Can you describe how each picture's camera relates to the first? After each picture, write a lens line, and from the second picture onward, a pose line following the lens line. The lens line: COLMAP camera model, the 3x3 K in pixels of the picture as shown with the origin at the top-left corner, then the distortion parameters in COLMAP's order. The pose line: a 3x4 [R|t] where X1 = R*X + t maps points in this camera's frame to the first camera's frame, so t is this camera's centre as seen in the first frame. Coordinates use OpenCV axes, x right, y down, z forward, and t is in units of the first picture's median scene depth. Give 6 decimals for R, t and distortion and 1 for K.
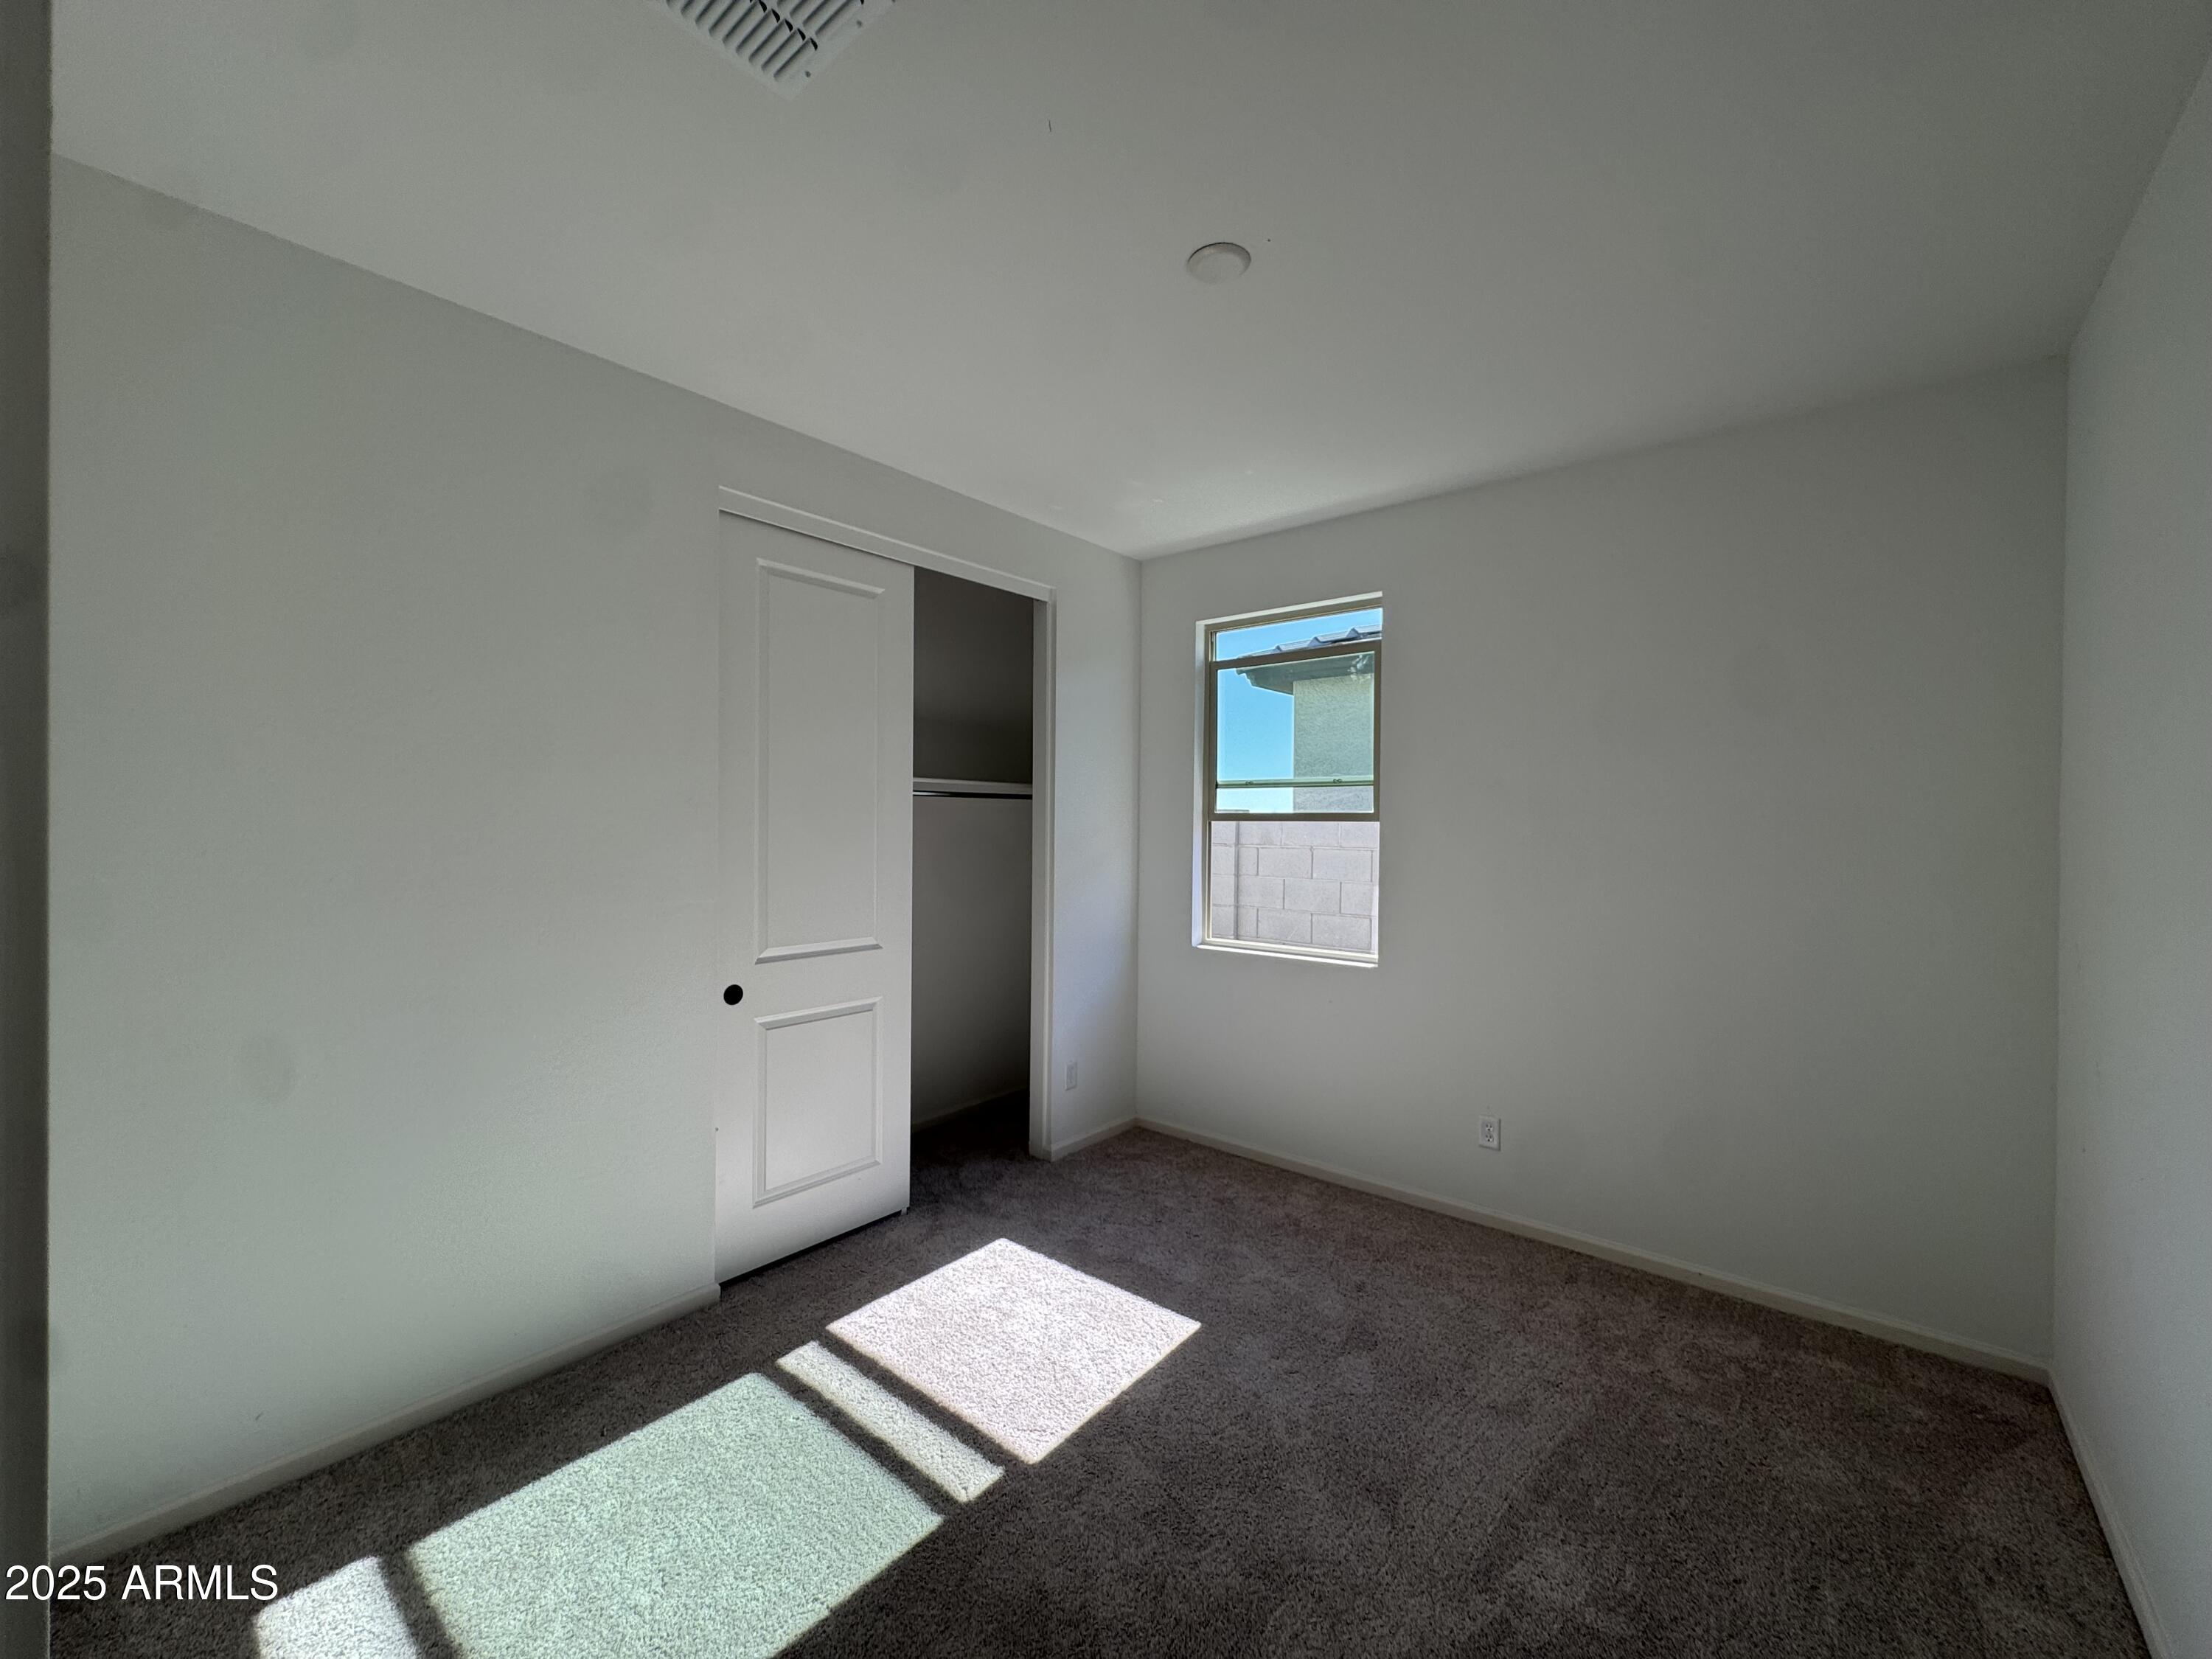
lens RADIAL K [[893.9, 0, 1099.1], [0, 893.9, 826.0], [0, 0, 1]] dist [0.001258, 0.000210]
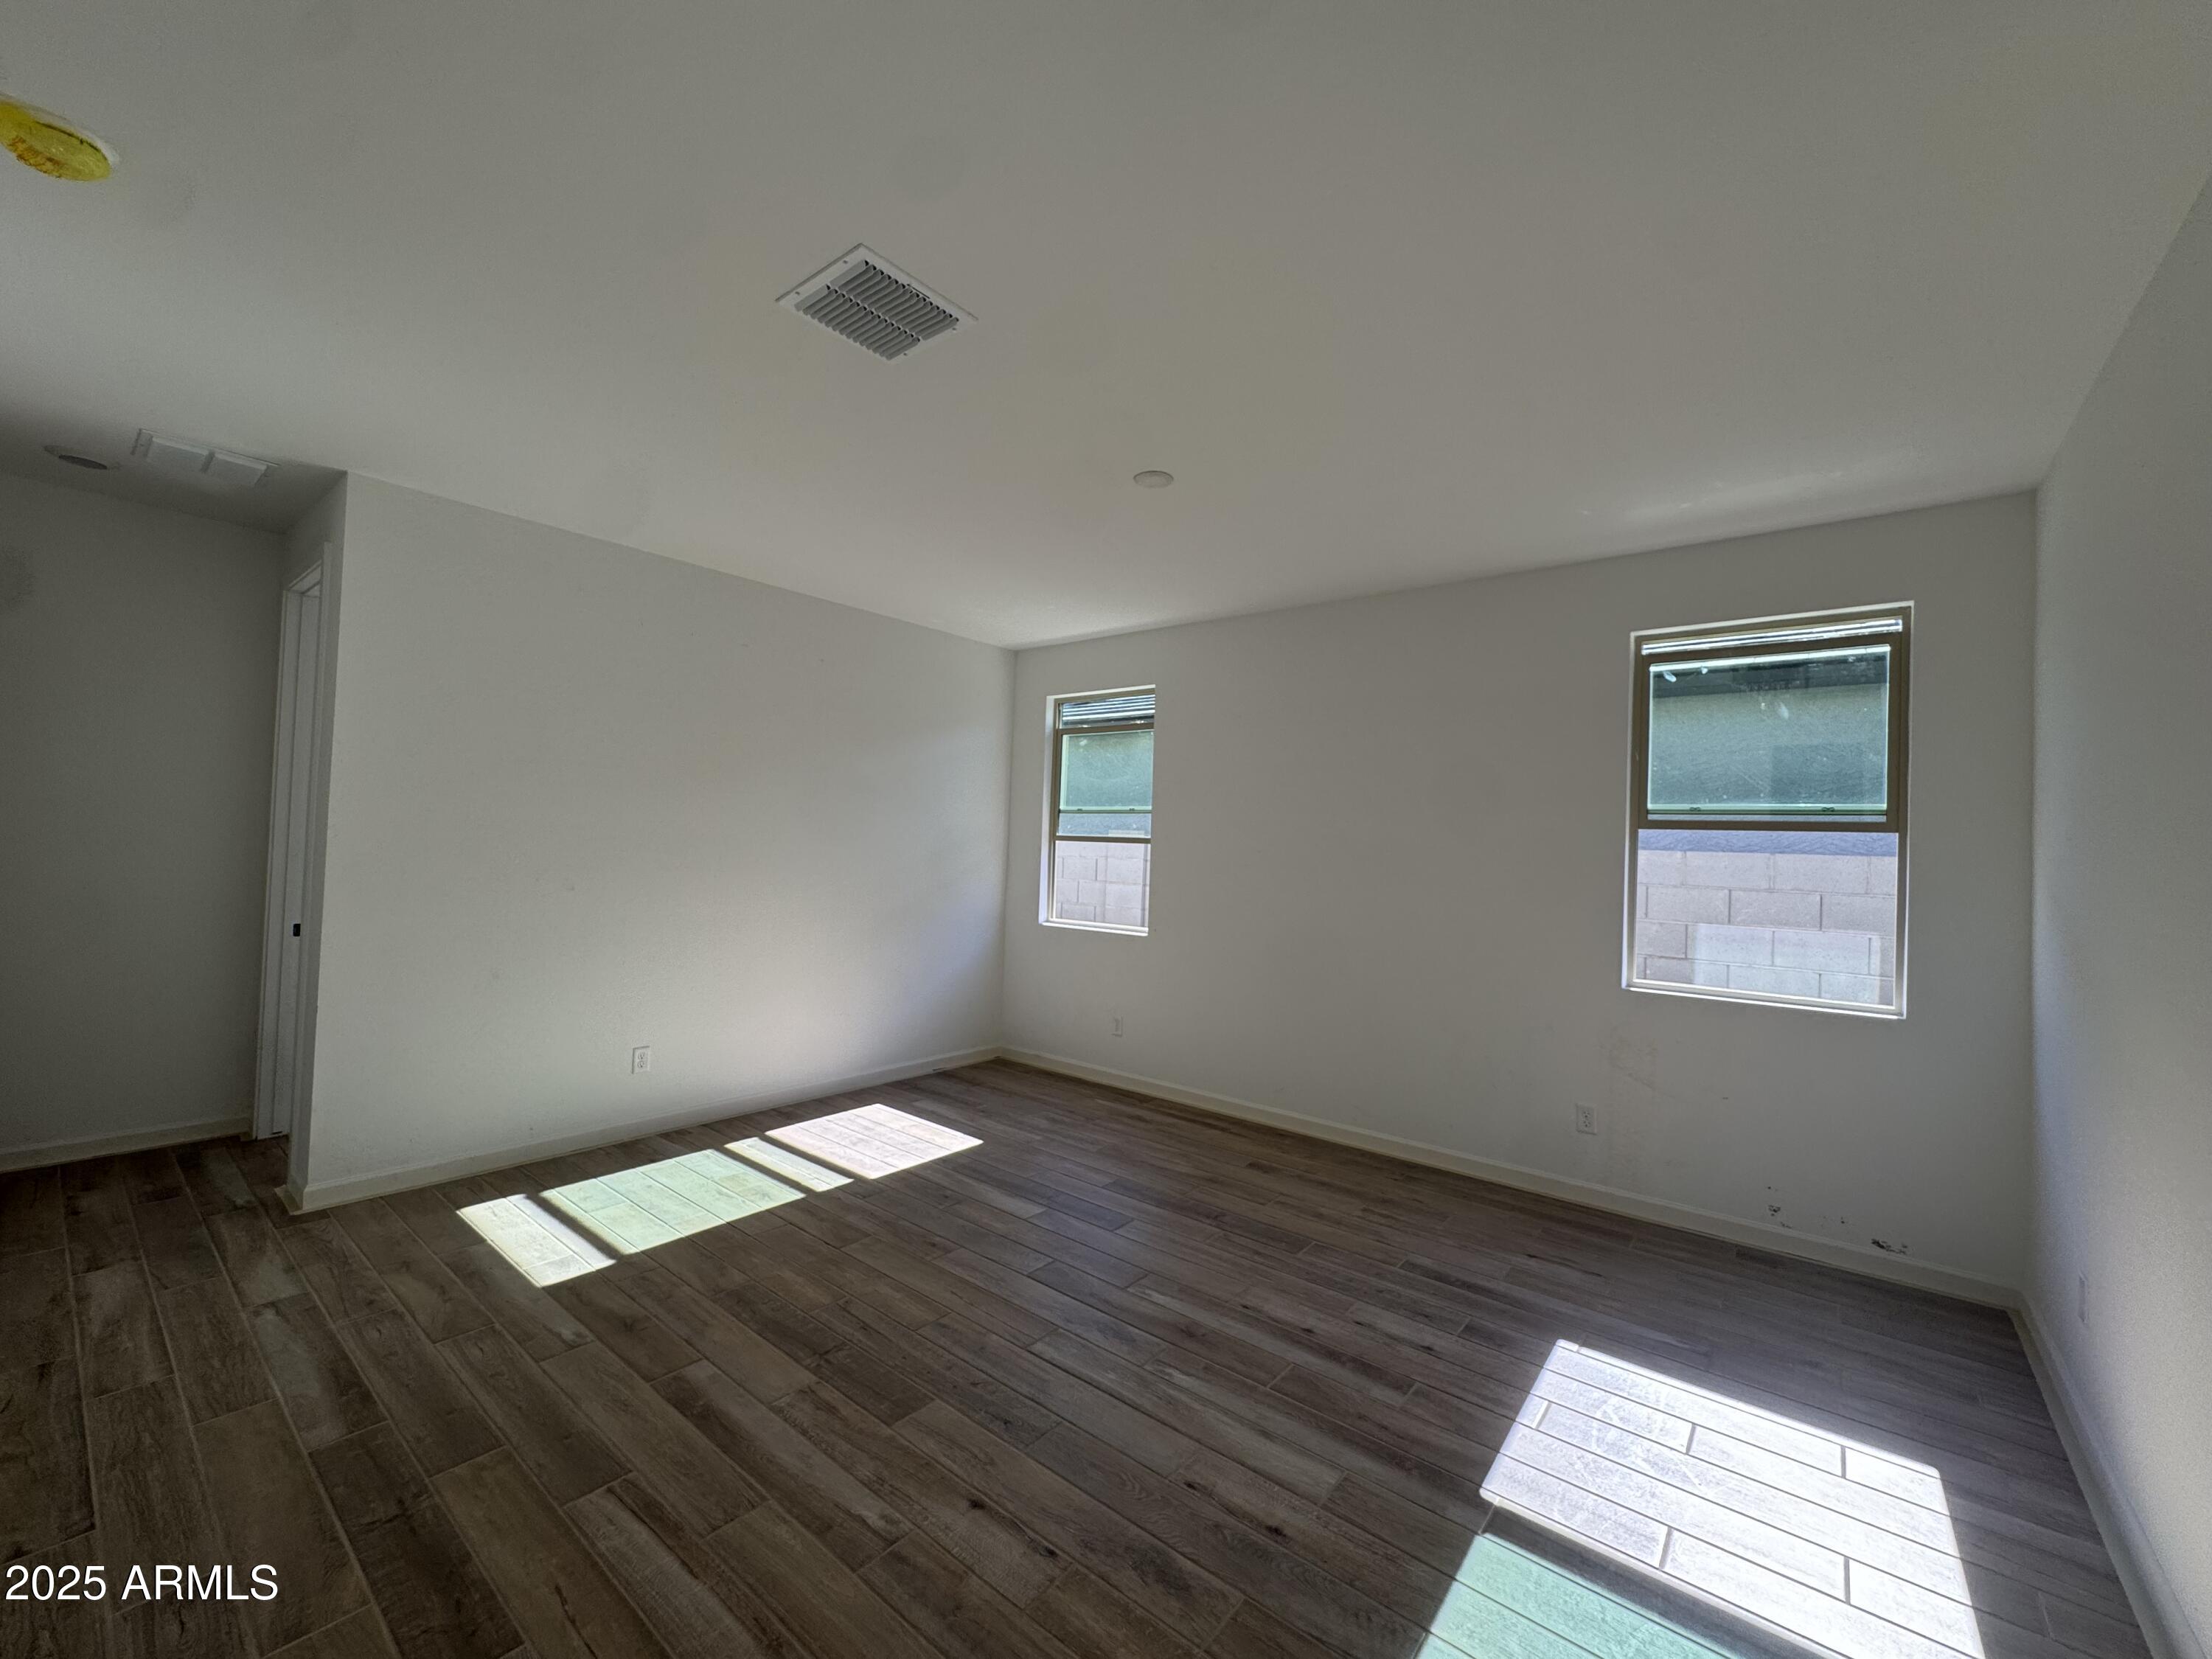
lens RADIAL K [[893.9, 0, 1099.1], [0, 893.9, 826.0], [0, 0, 1]] dist [0.001258, 0.000210]
pose [[0.999764, 0.017016, -0.013508, 0.232733], [-0.017206, 0.999752, -0.014114, -0.004028], [0.013264, 0.014343, 0.999809, -0.468204]]
